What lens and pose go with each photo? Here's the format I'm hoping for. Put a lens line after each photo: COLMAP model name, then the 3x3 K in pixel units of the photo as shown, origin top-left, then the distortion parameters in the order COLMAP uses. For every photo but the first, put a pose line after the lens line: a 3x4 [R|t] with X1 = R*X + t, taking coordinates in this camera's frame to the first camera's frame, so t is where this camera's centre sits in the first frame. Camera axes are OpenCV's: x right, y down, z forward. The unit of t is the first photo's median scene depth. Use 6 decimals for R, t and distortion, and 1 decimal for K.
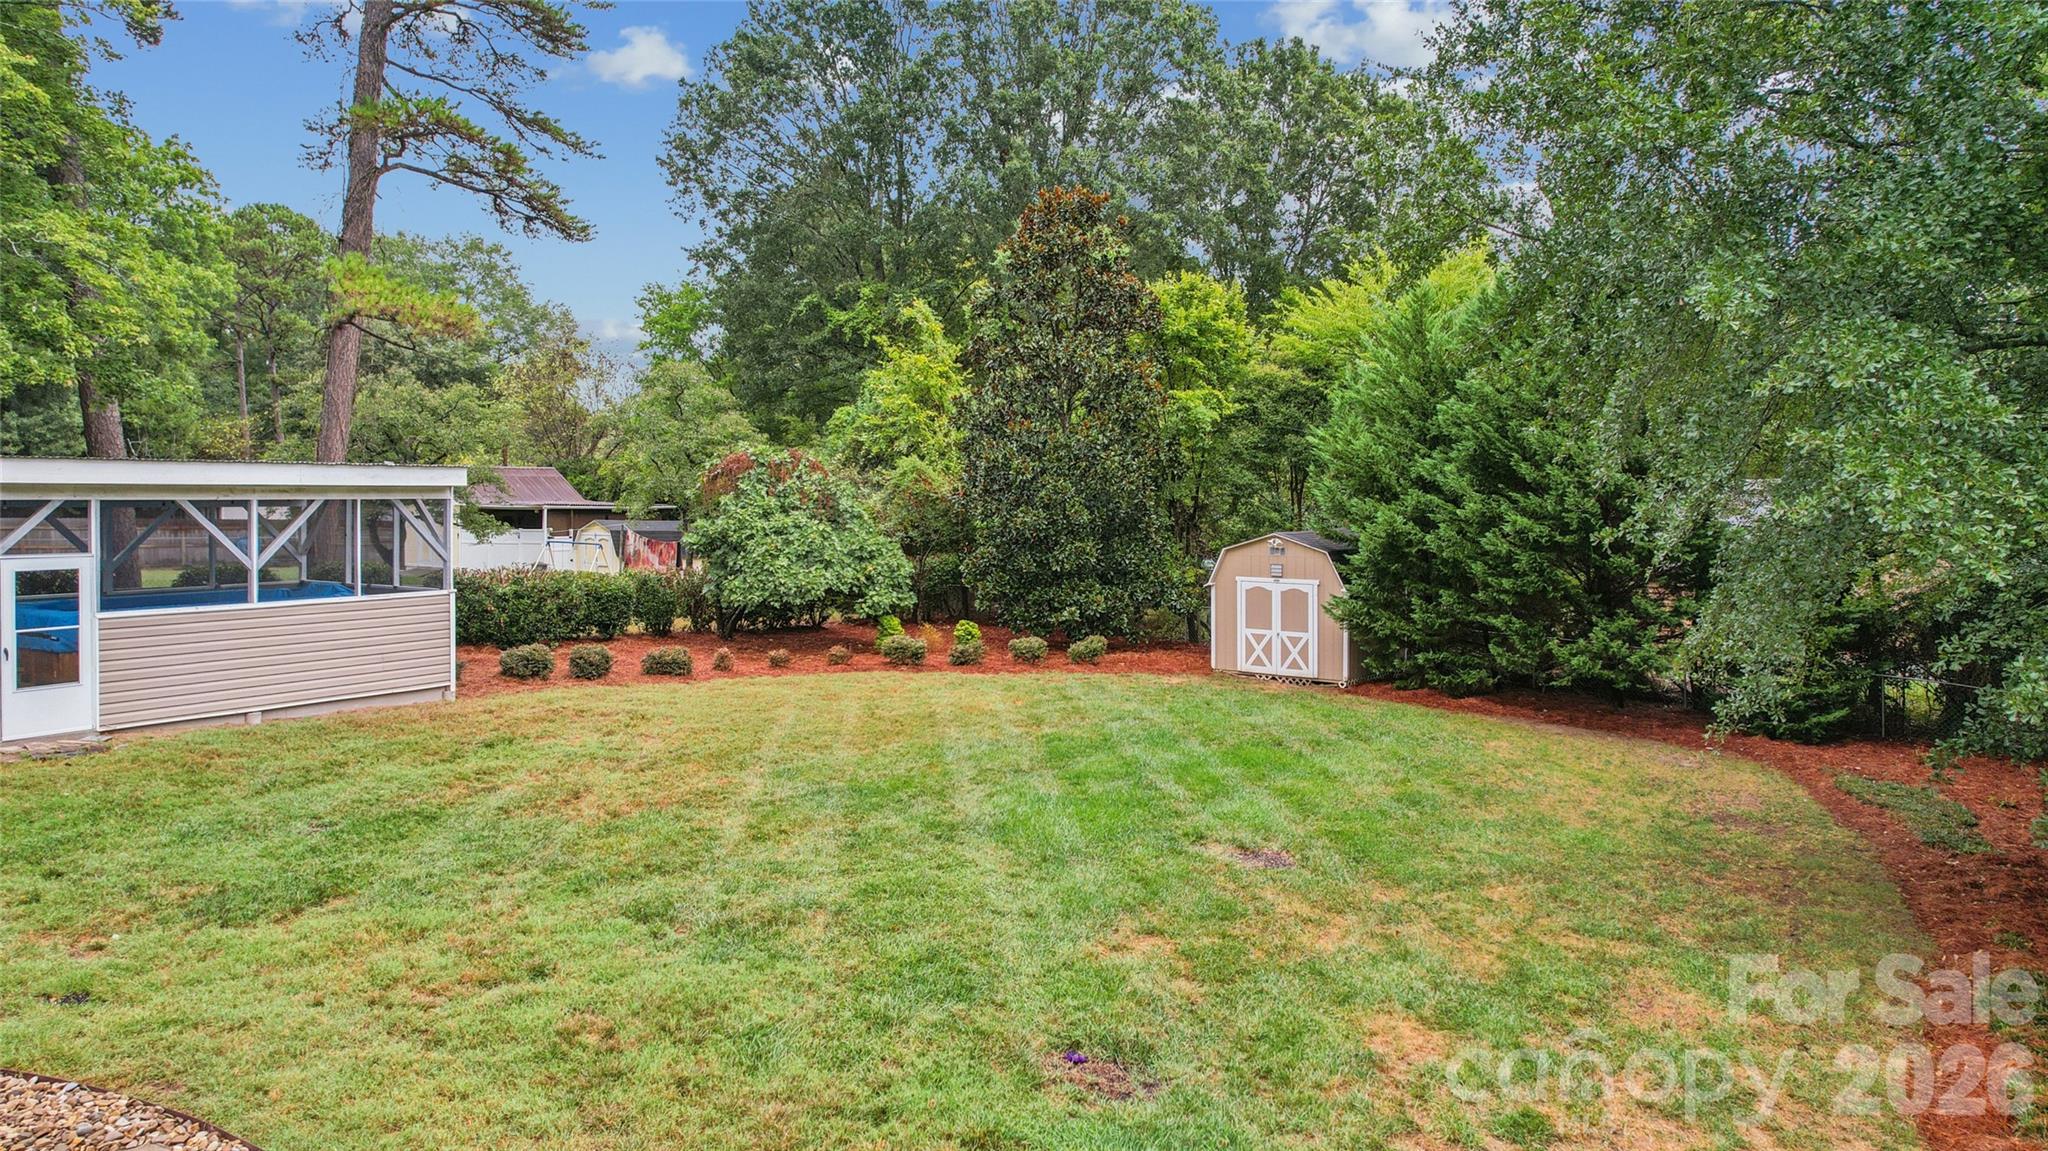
lens RADIAL K [[1308.6, 0, 930.6], [0, 1308.6, 523.8], [0, 0, 1]] dist [0.028902, -0.001262]
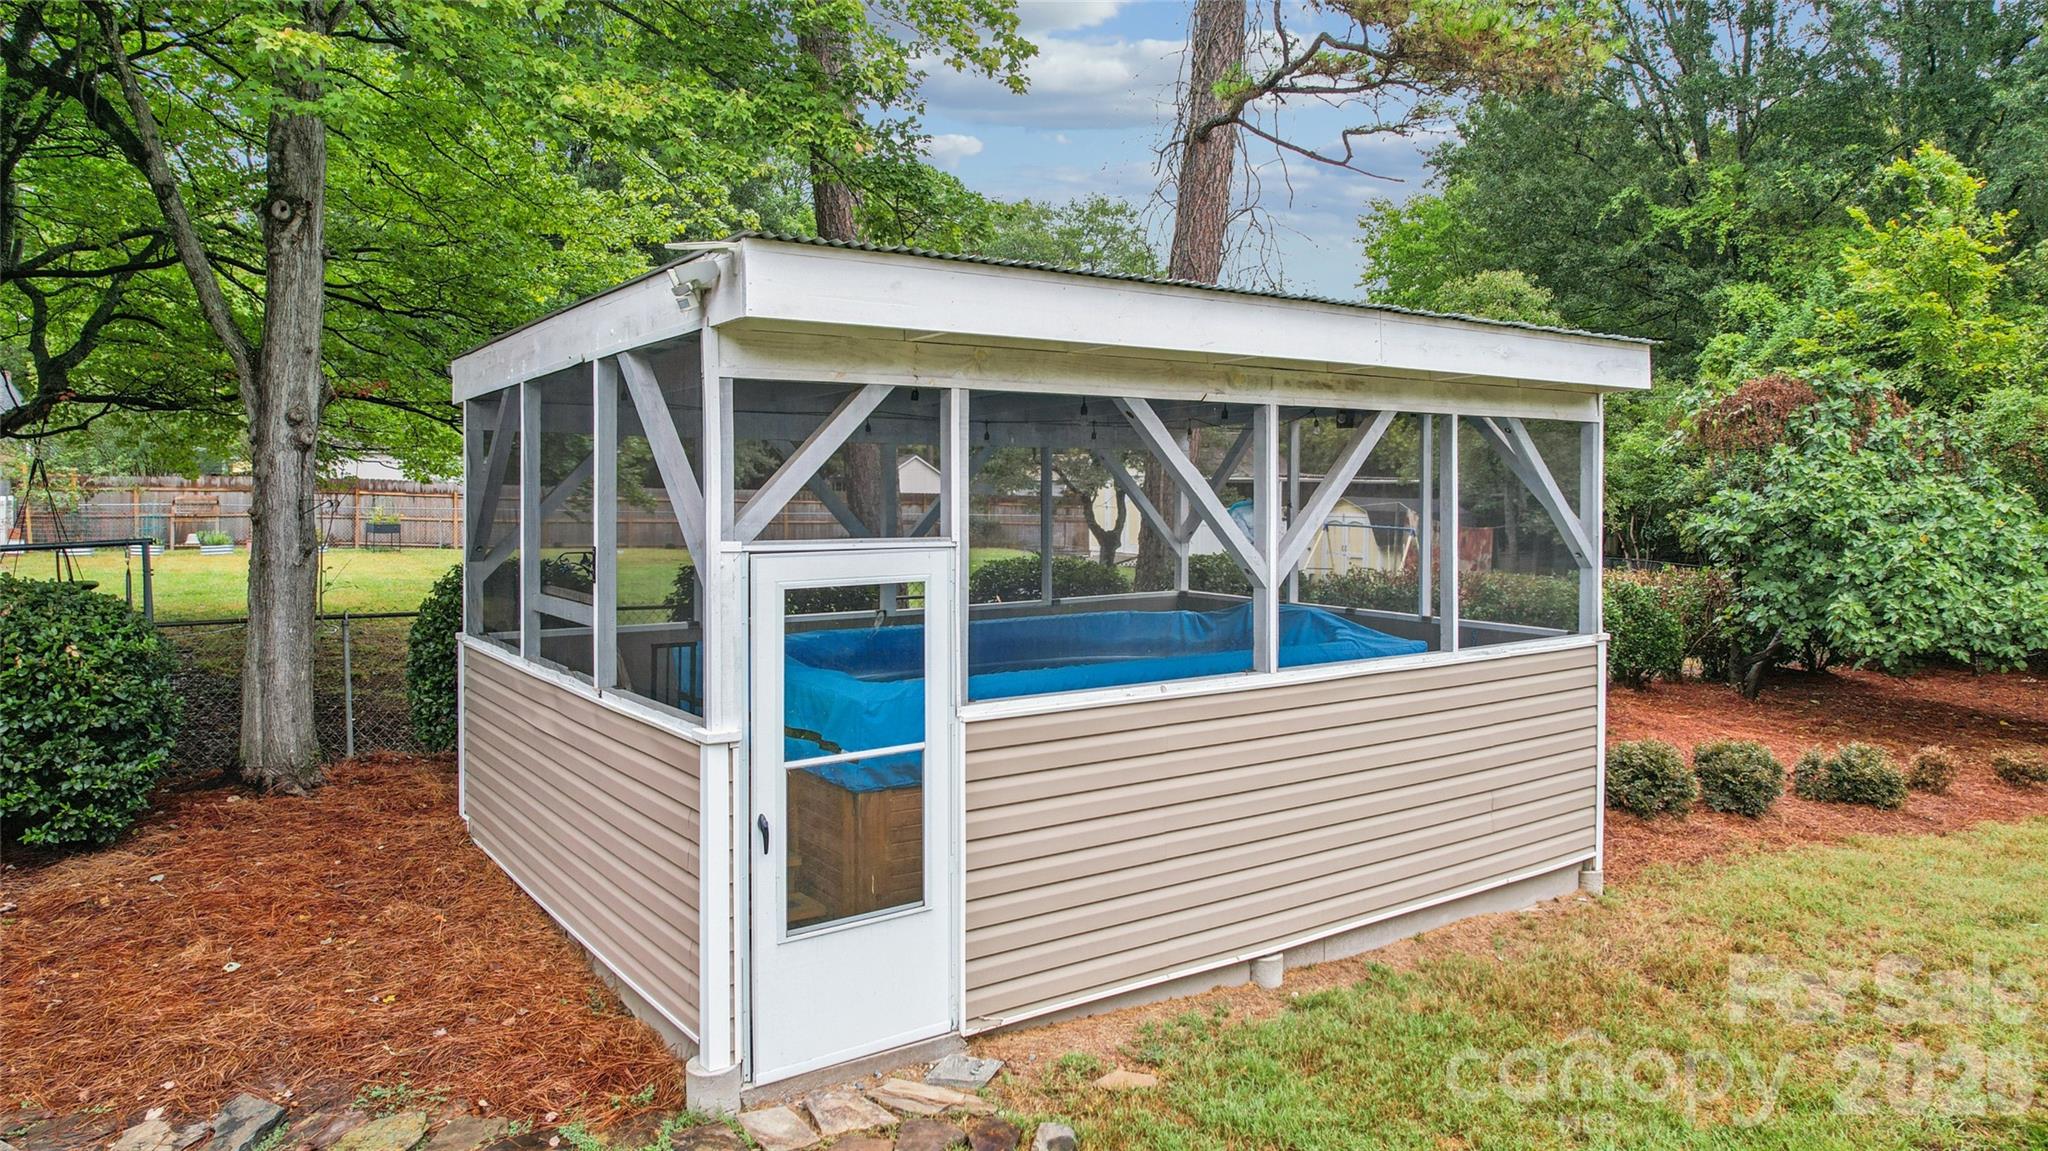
lens RADIAL K [[1358.2, 0, 1021.6], [0, 1358.2, 608.4], [0, 0, 1]] dist [-0.063279, -0.000440]
pose [[0.934188, 0.034391, -0.355121, -0.363751], [-0.008245, 0.997159, 0.074877, 0.010032], [0.356687, -0.067022, 0.931817, 0.497814]]
